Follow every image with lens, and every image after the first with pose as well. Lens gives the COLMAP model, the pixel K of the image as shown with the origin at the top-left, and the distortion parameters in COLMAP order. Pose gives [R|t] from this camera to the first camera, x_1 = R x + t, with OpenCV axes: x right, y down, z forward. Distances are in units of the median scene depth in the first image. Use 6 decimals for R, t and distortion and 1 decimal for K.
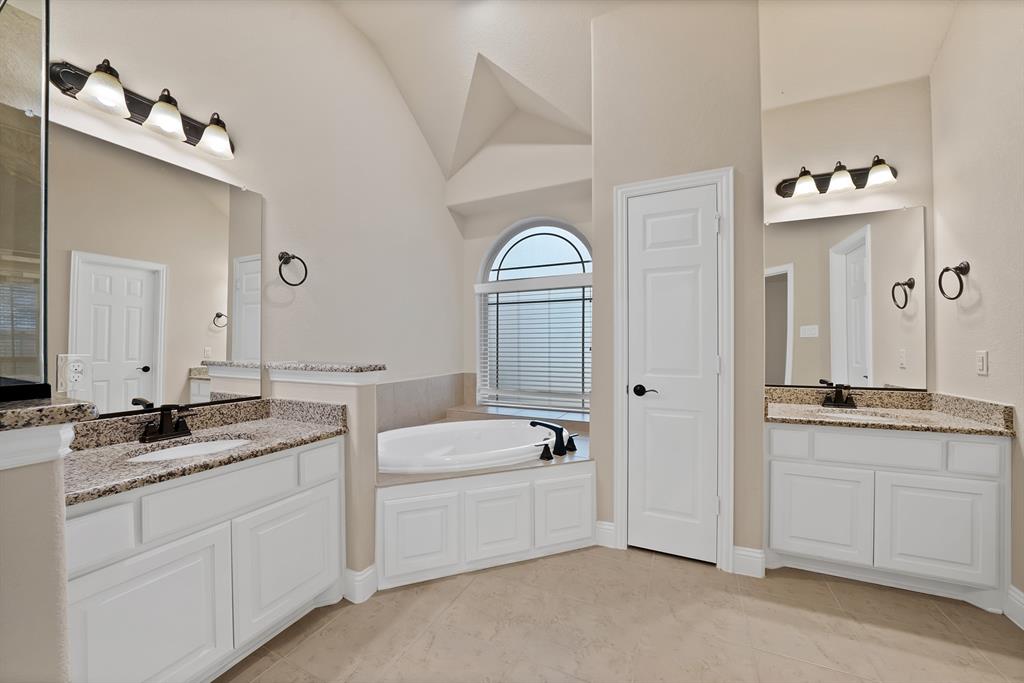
lens RADIAL K [[368.0, 0, 512.3], [0, 368.0, 344.5], [0, 0, 1]] dist [-0.021062, 0.000023]
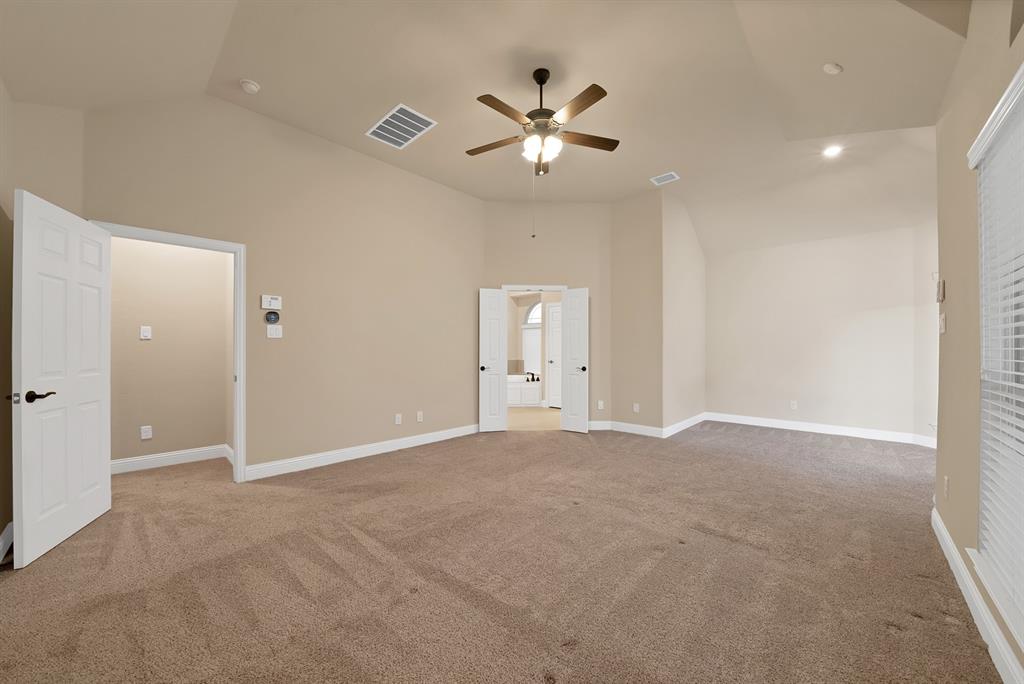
lens RADIAL K [[373.6, 0, 512.9], [0, 373.6, 348.1], [0, 0, 1]] dist [-0.022783, 0.000283]
pose [[0.949426, -0.000573, -0.313992, 1.161493], [0.000364, 1.000000, -0.000723, -0.006775], [0.313992, 0.000572, 0.949425, -2.611288]]
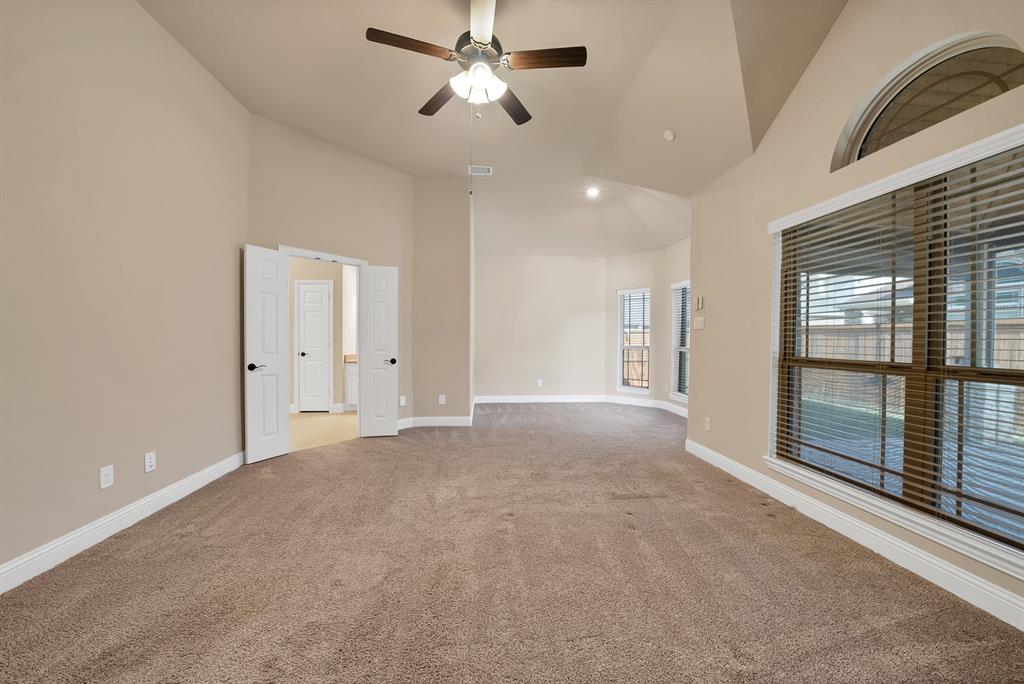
lens RADIAL K [[368.0, 0, 512.3], [0, 368.0, 345.0], [0, 0, 1]] dist [-0.021062, 0.000023]
pose [[0.866775, -0.004581, 0.498678, 0.350757], [-0.005160, 0.999822, 0.018153, -0.003926], [-0.498673, -0.018307, 0.866597, -2.244381]]
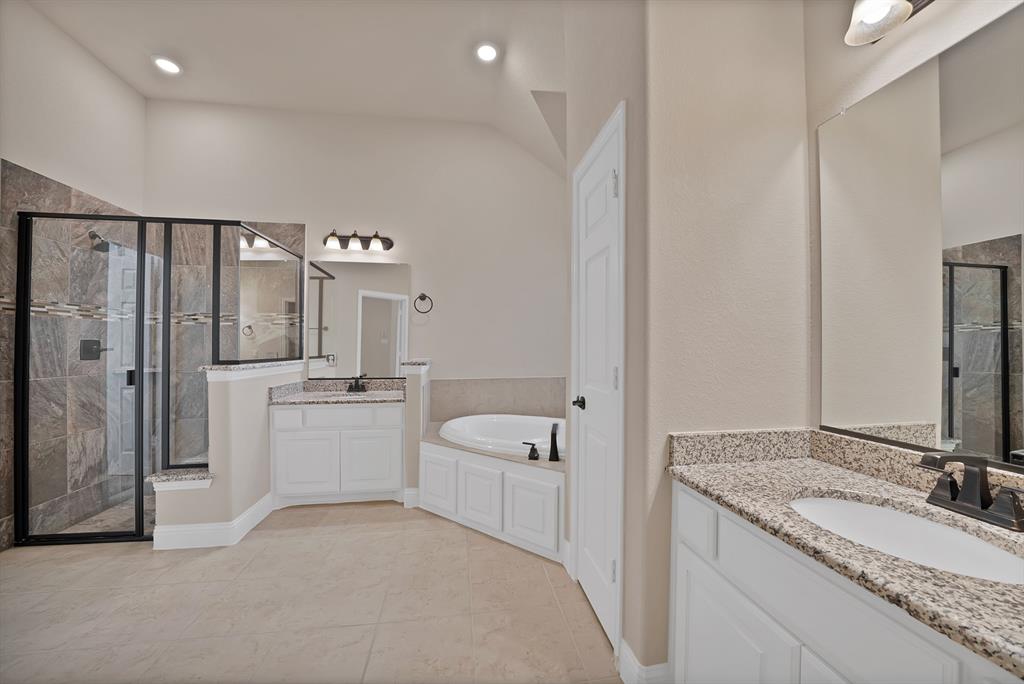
lens RADIAL K [[368.0, 0, 512.3], [0, 368.0, 345.0], [0, 0, 1]] dist [-0.021062, 0.000023]
pose [[0.552737, -0.006556, -0.833330, 1.002421], [0.000432, 0.999971, -0.007580, -0.004426], [0.833356, 0.003830, 0.552724, 0.402748]]
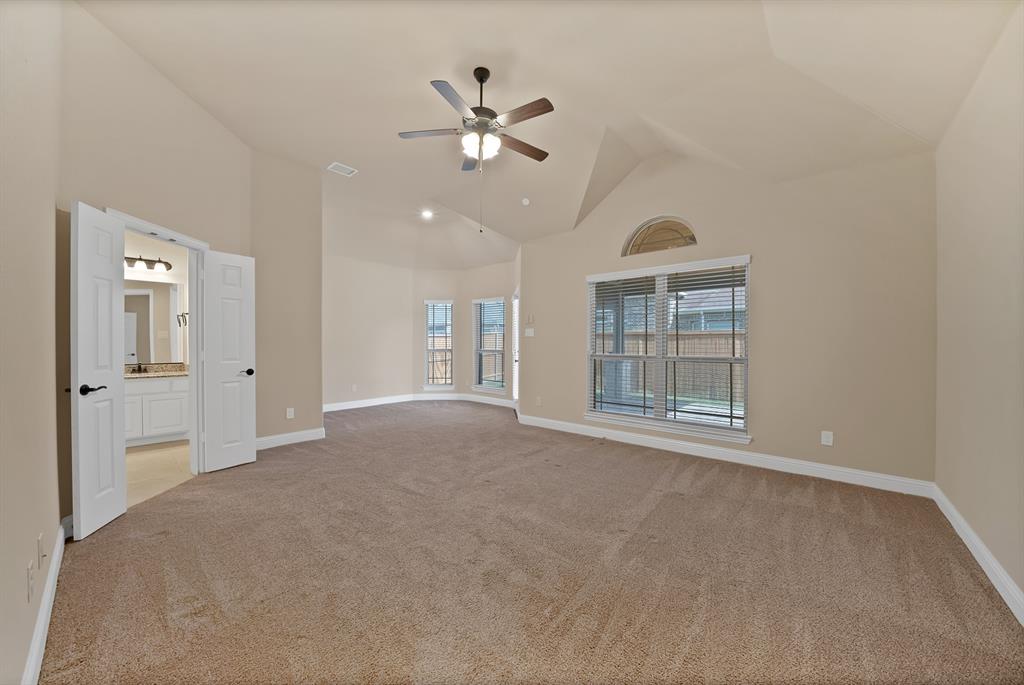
lens RADIAL K [[368.0, 0, 512.3], [0, 368.0, 345.5], [0, 0, 1]] dist [-0.021062, 0.000023]
pose [[0.276822, -0.007205, 0.960894, -0.518591], [-0.003418, 0.999958, 0.008483, -0.012875], [-0.960915, -0.005632, 0.276786, -1.734747]]
